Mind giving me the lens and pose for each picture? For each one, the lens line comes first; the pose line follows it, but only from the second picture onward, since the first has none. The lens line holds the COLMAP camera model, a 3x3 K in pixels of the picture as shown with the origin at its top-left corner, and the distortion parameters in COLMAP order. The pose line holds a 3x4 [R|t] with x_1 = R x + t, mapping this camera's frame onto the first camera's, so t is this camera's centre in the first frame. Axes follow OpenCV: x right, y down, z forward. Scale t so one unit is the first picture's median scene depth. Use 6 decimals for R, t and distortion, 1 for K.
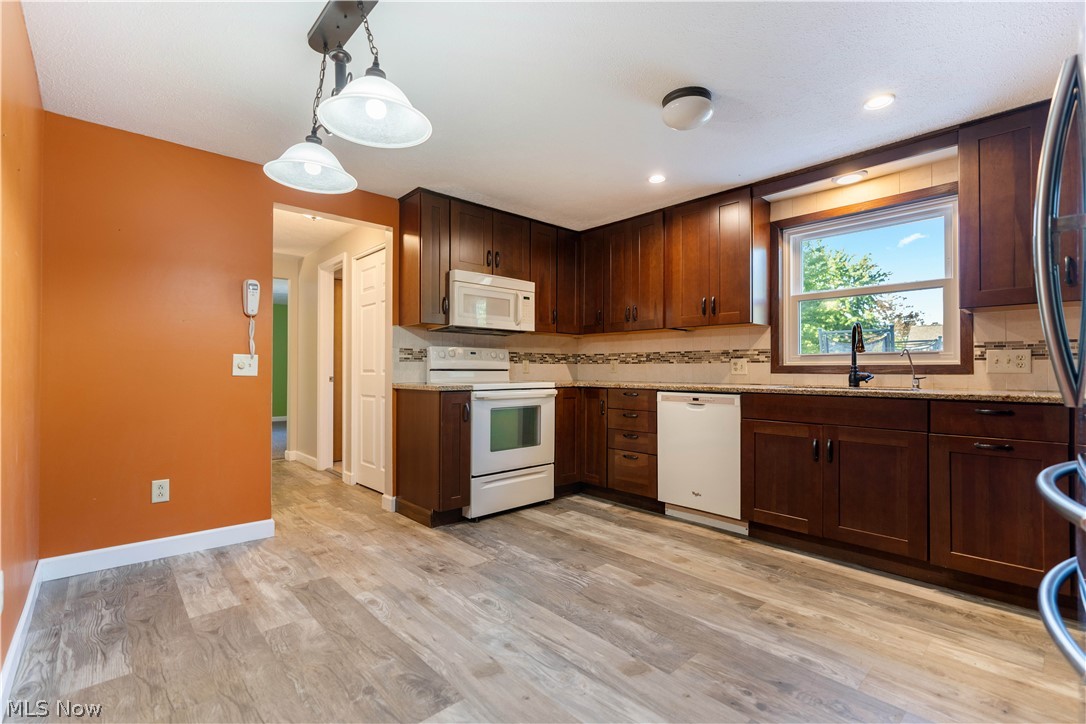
lens RADIAL K [[486.4, 0, 543.4], [0, 486.4, 361.4], [0, 0, 1]] dist [-0.003481, 0.000763]
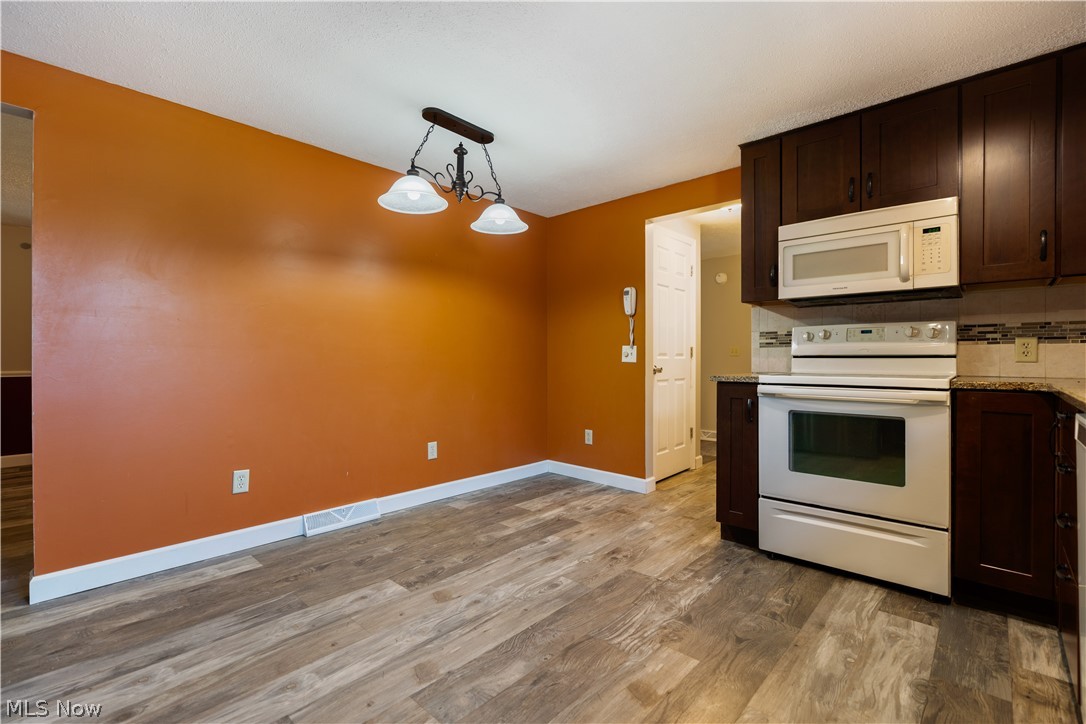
lens RADIAL K [[486.4, 0, 543.4], [0, 486.4, 361.4], [0, 0, 1]] dist [-0.003481, 0.000763]
pose [[0.083424, 0.003927, -0.996506, 0.666707], [0.018986, 0.999804, 0.005529, 0.015903], [0.996333, -0.019381, 0.083333, 0.675146]]
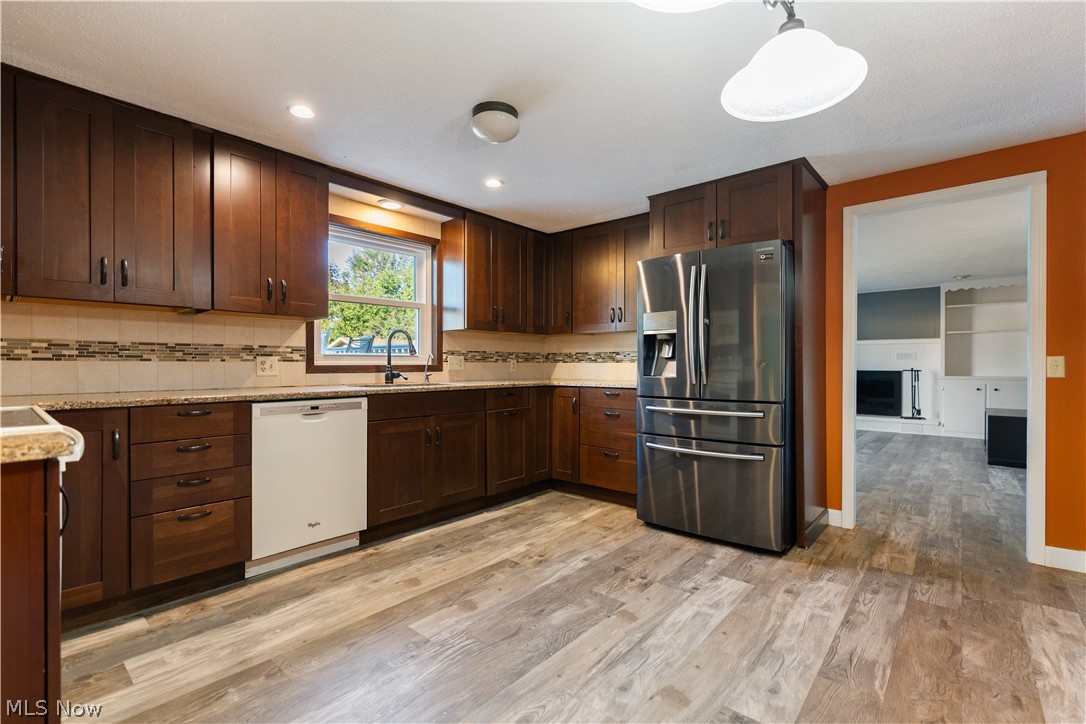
lens RADIAL K [[486.4, 0, 543.4], [0, 486.4, 361.4], [0, 0, 1]] dist [-0.003481, 0.000763]
pose [[-0.113844, 0.002484, 0.993496, -0.591832], [-0.019565, 0.999797, -0.004742, -0.003319], [-0.993306, -0.019978, -0.113773, 0.792944]]
